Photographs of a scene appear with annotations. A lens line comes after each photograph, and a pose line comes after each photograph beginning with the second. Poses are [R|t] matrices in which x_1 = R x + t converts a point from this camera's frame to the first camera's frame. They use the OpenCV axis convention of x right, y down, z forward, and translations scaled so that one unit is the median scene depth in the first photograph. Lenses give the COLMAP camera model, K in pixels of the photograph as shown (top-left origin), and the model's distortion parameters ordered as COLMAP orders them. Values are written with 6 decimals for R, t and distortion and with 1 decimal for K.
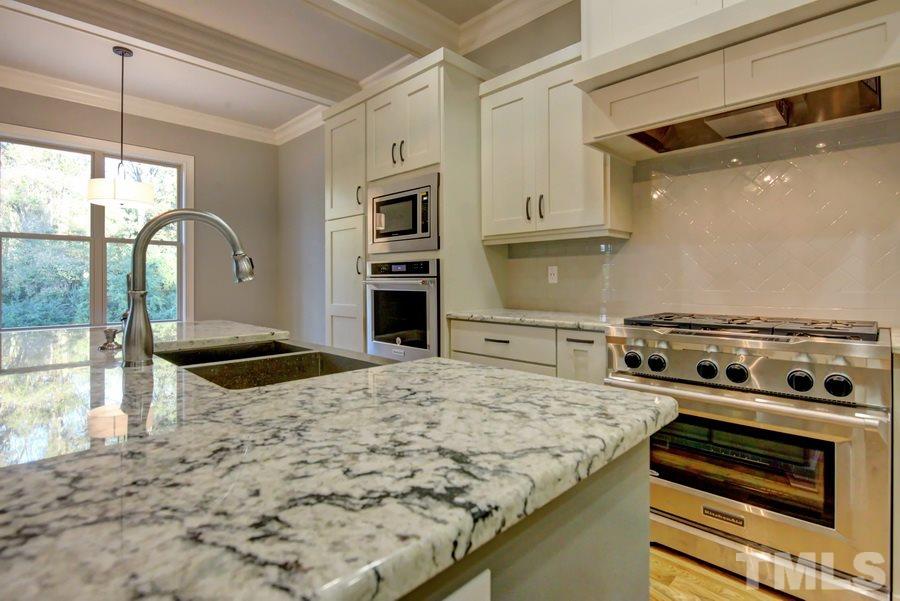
lens RADIAL K [[449.2, 0, 457.2], [0, 449.2, 271.9], [0, 0, 1]] dist [-0.005289, -0.000437]
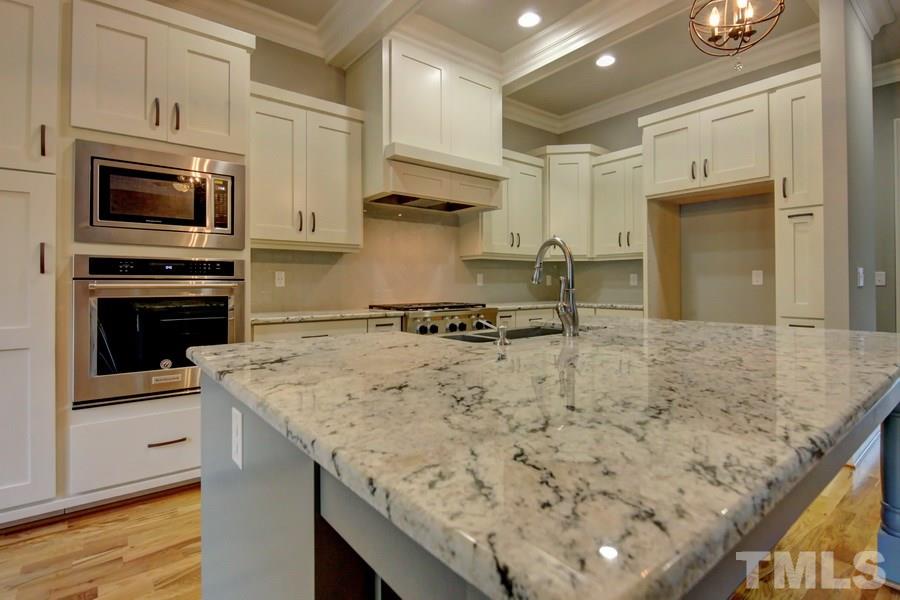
lens RADIAL K [[449.2, 0, 449.3], [0, 449.2, 284.7], [0, 0, 1]] dist [-0.005289, -0.000437]
pose [[0.104419, 0.005373, 0.994519, -0.904494], [-0.008300, 0.999955, -0.004531, 0.021666], [-0.994499, -0.007781, 0.104459, 0.490839]]
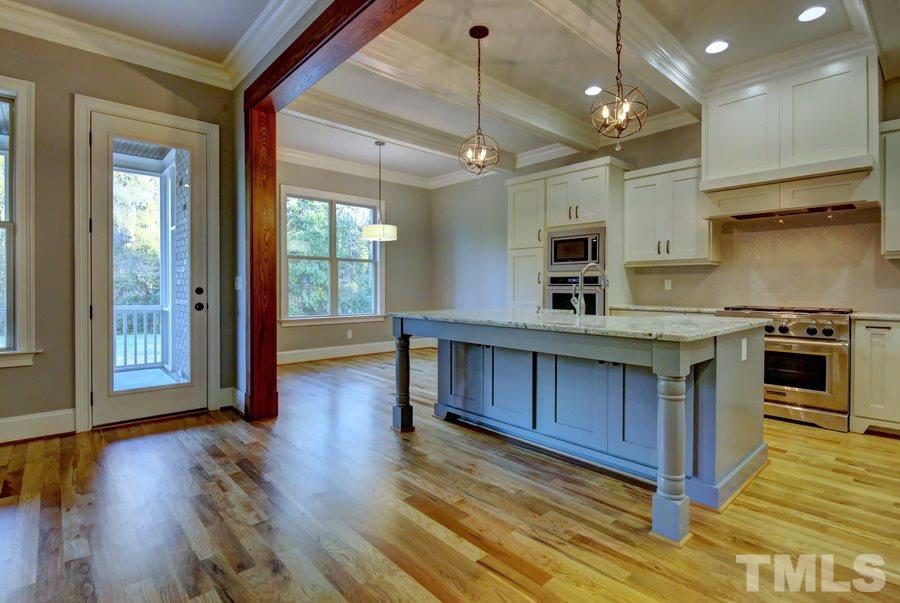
lens RADIAL K [[449.2, 0, 447.0], [0, 449.2, 286.5], [0, 0, 1]] dist [-0.005289, -0.000437]
pose [[0.997876, 0.004252, -0.065001, -0.545610], [-0.003020, 0.999814, 0.019035, -0.017801], [0.065070, -0.018798, 0.997704, -0.803219]]
